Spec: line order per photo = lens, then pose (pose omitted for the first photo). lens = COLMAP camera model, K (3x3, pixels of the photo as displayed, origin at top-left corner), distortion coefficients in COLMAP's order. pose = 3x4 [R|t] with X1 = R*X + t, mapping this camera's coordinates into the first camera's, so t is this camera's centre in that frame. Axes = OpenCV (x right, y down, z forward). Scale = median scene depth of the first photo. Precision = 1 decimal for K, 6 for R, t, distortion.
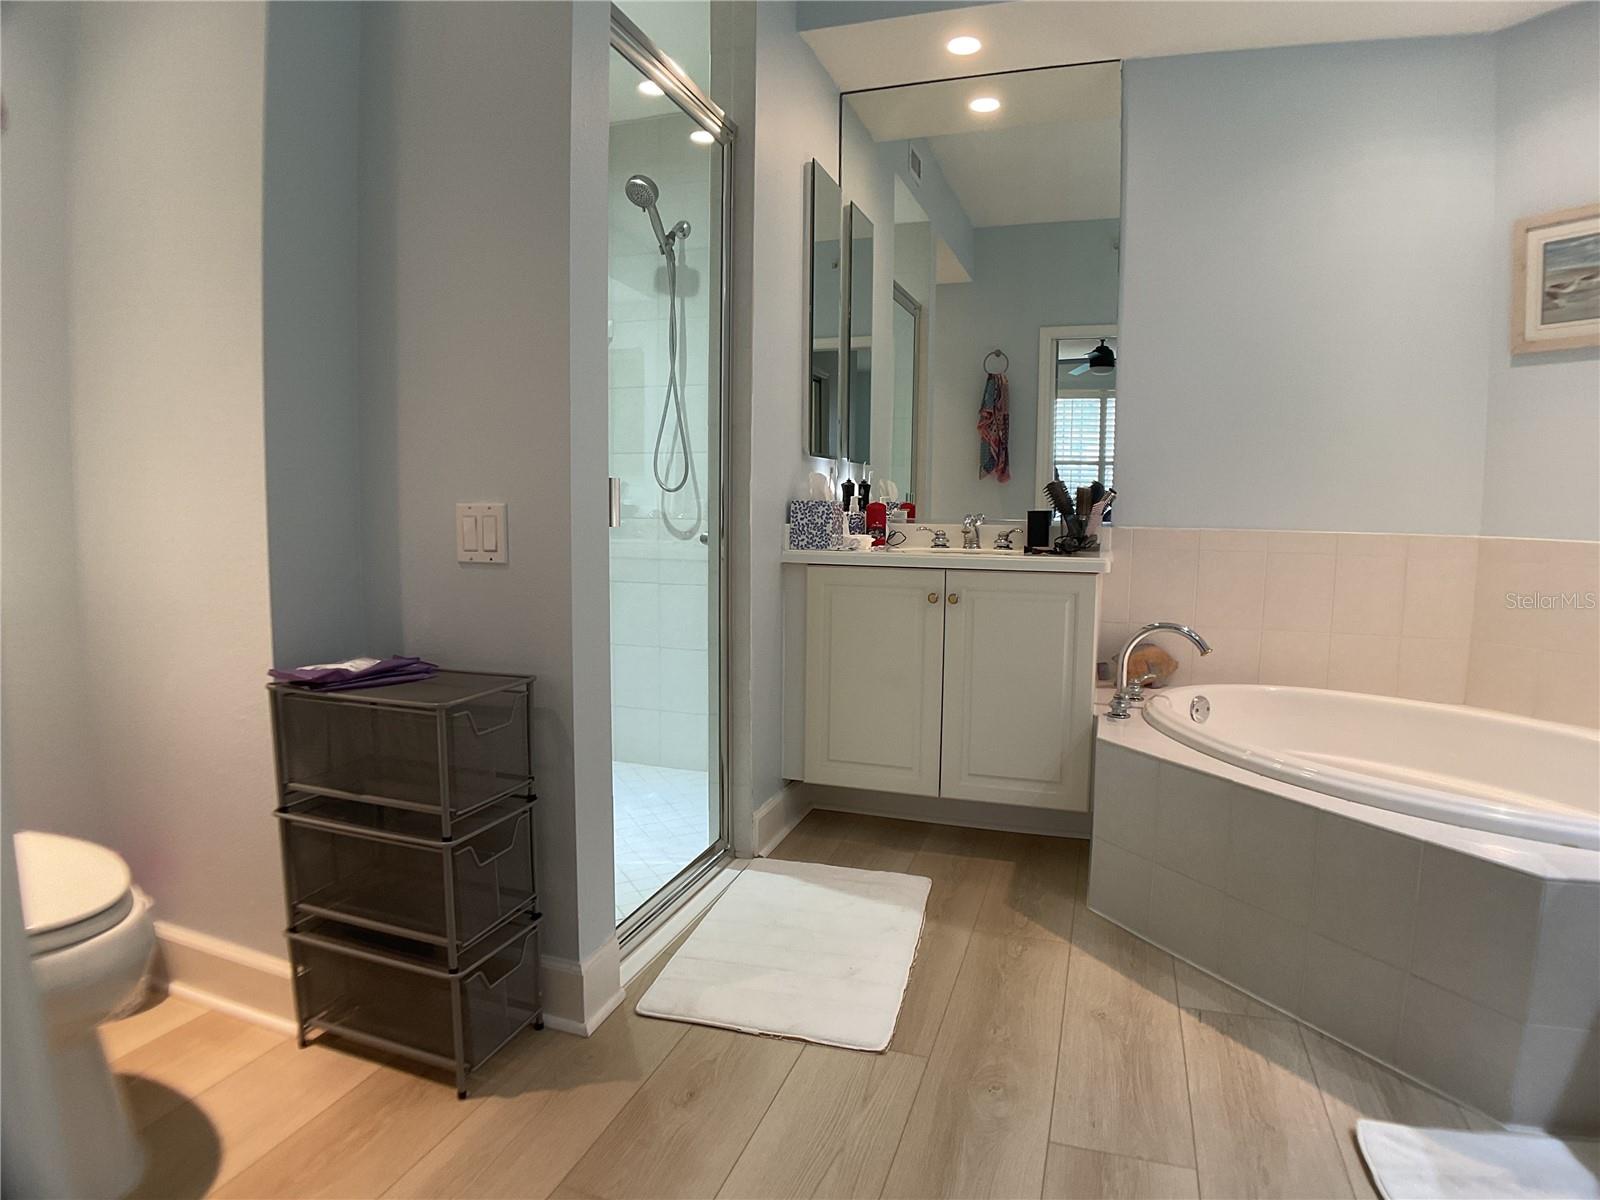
lens RADIAL K [[917.4, 0, 790.1], [0, 917.4, 596.7], [0, 0, 1]] dist [-0.079058, -0.000709]
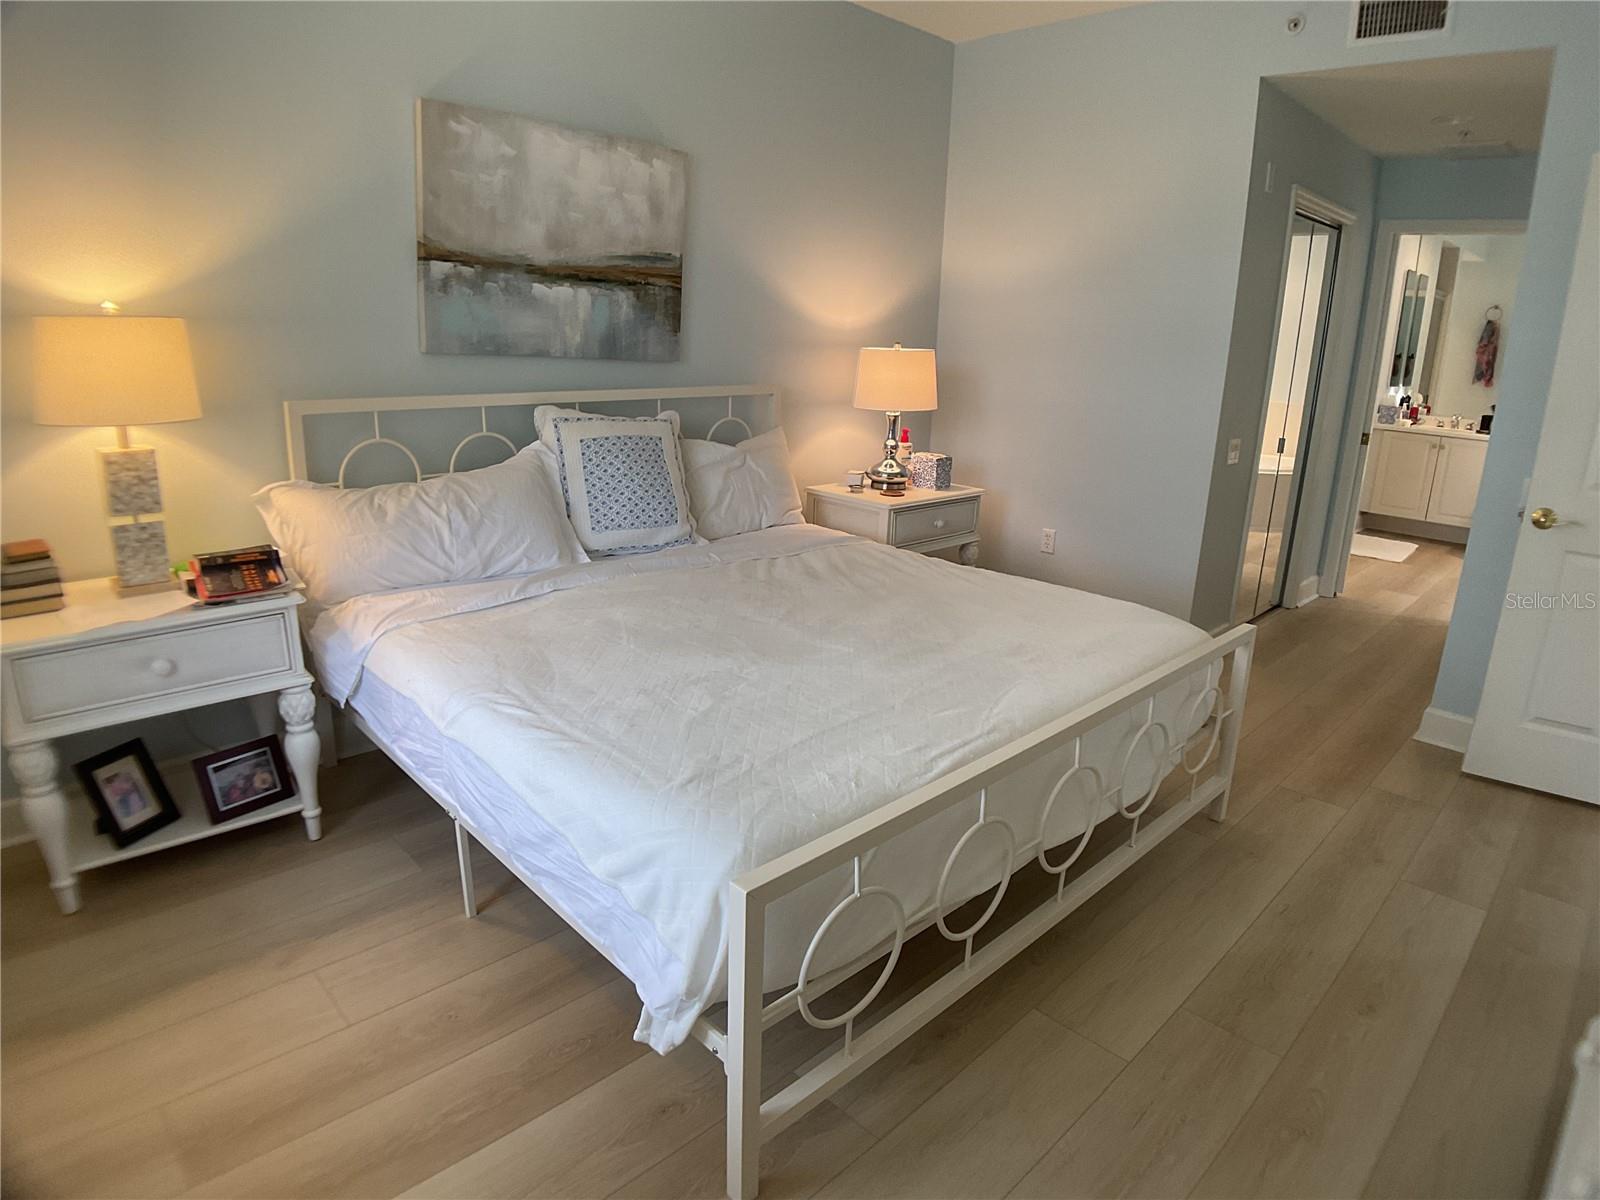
lens RADIAL K [[918.1, 0, 783.0], [0, 918.1, 598.1], [0, 0, 1]] dist [-0.067940, -0.014947]
pose [[0.890287, 0.143080, -0.432338, -0.364521], [-0.065560, 0.979741, 0.189236, 0.074750], [0.450655, -0.140130, 0.881631, -2.170274]]
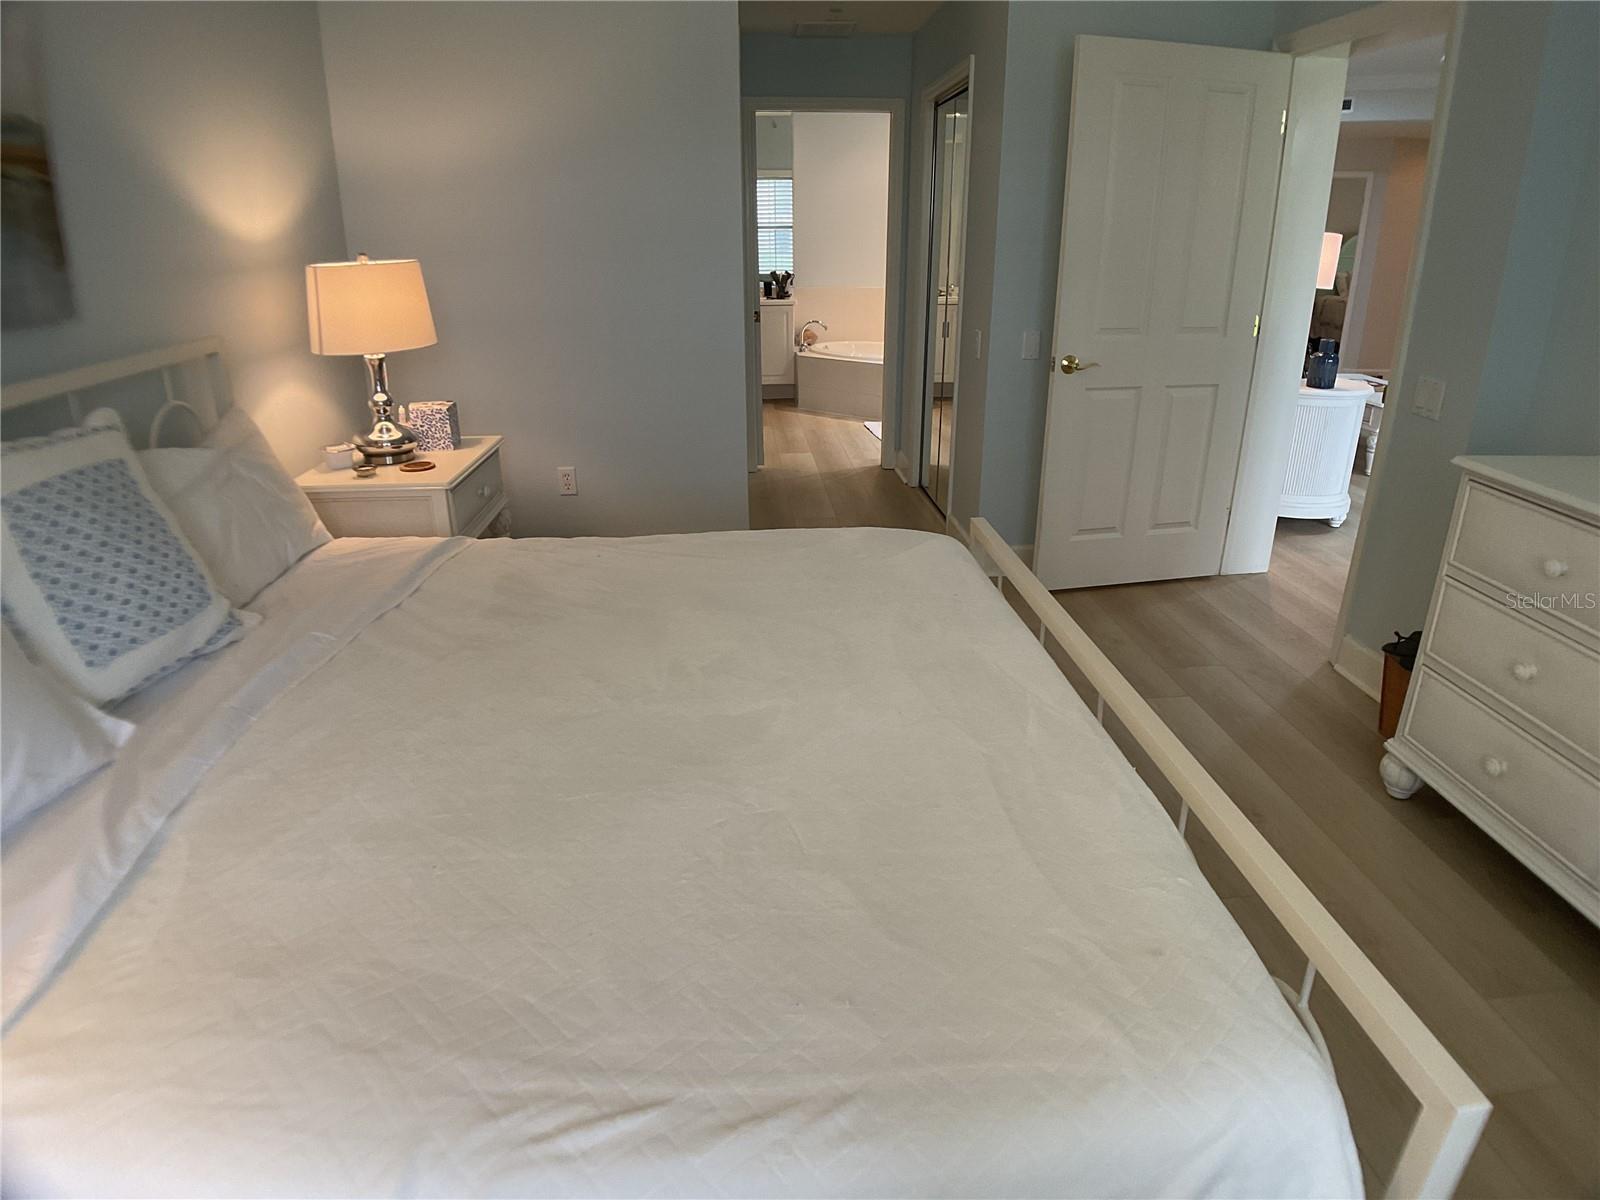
lens RADIAL K [[918.1, 0, 783.0], [0, 918.1, 598.1], [0, 0, 1]] dist [-0.067940, -0.014947]
pose [[0.924044, -0.156327, 0.348861, -0.882668], [0.055658, 0.957858, 0.281799, 0.050001], [-0.378212, -0.240978, 0.893804, -1.895502]]
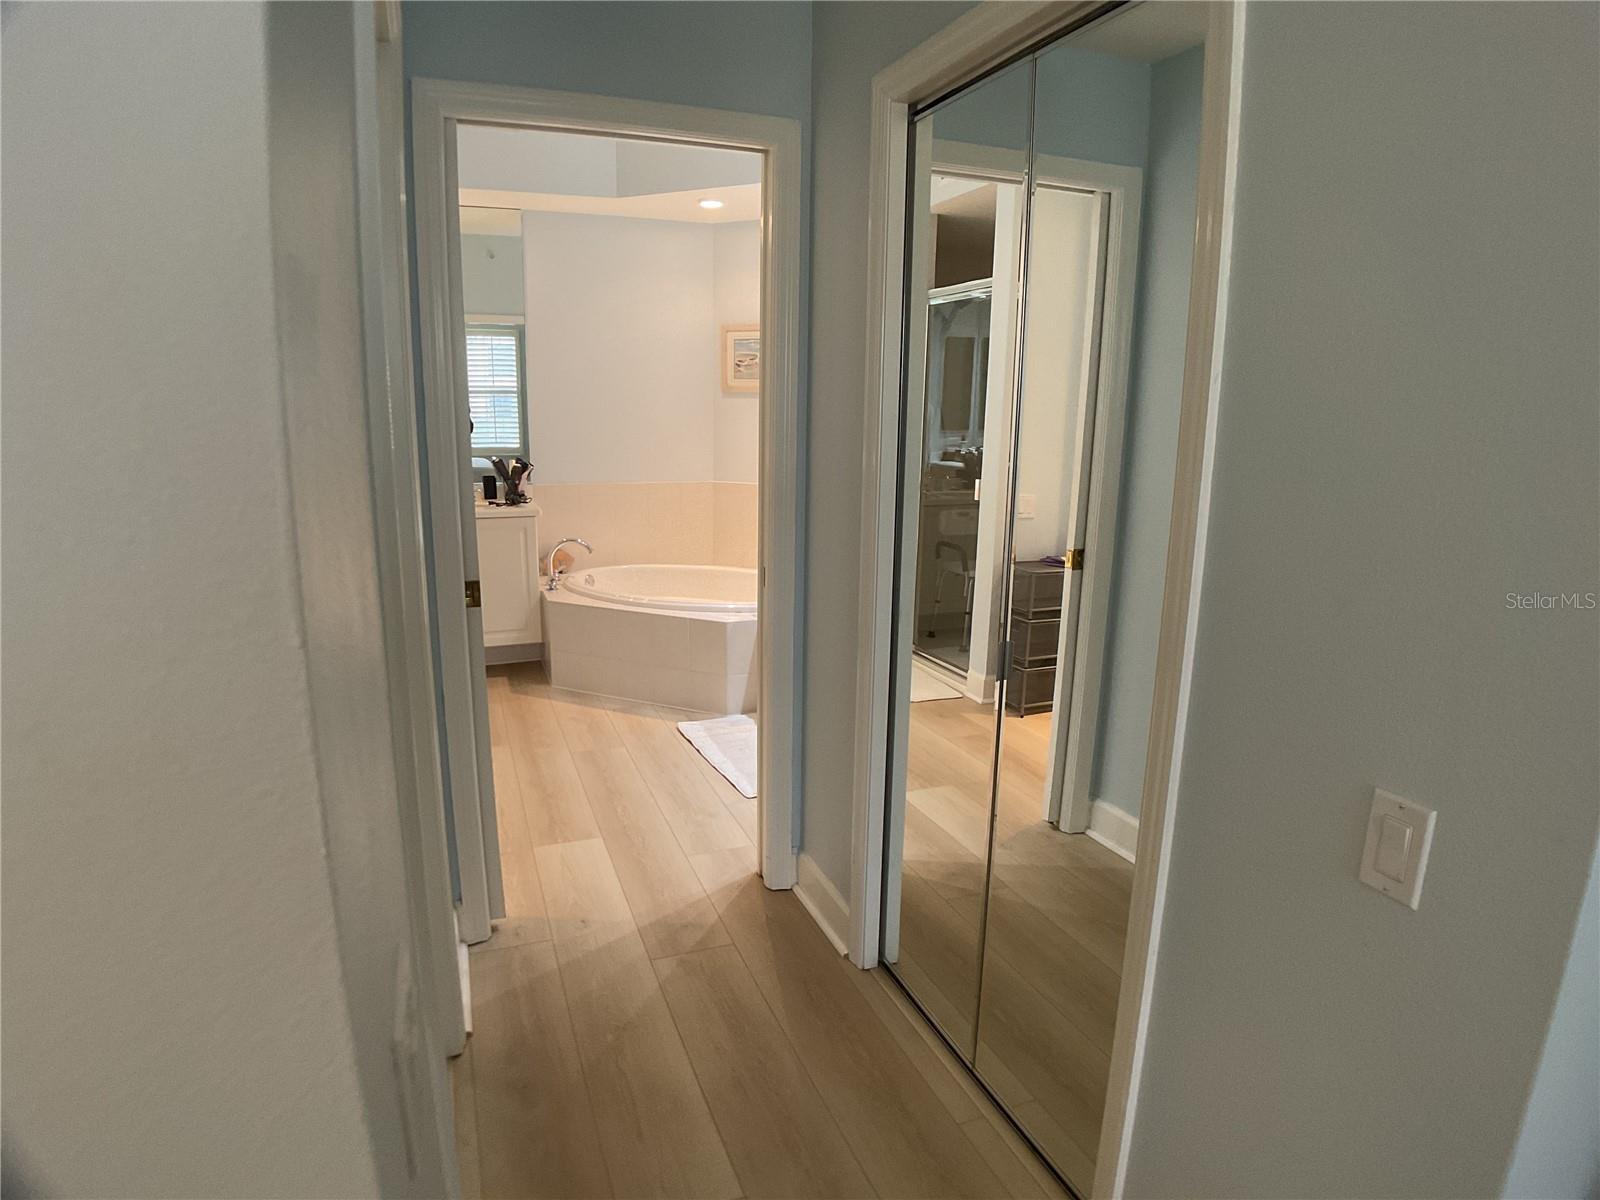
lens RADIAL K [[918.1, 0, 783.0], [0, 918.1, 598.1], [0, 0, 1]] dist [-0.067940, -0.014947]
pose [[0.770420, -0.131945, 0.623733, -0.435163], [0.060275, 0.989042, 0.134773, -0.076105], [-0.634680, -0.066237, 0.769931, -0.738938]]
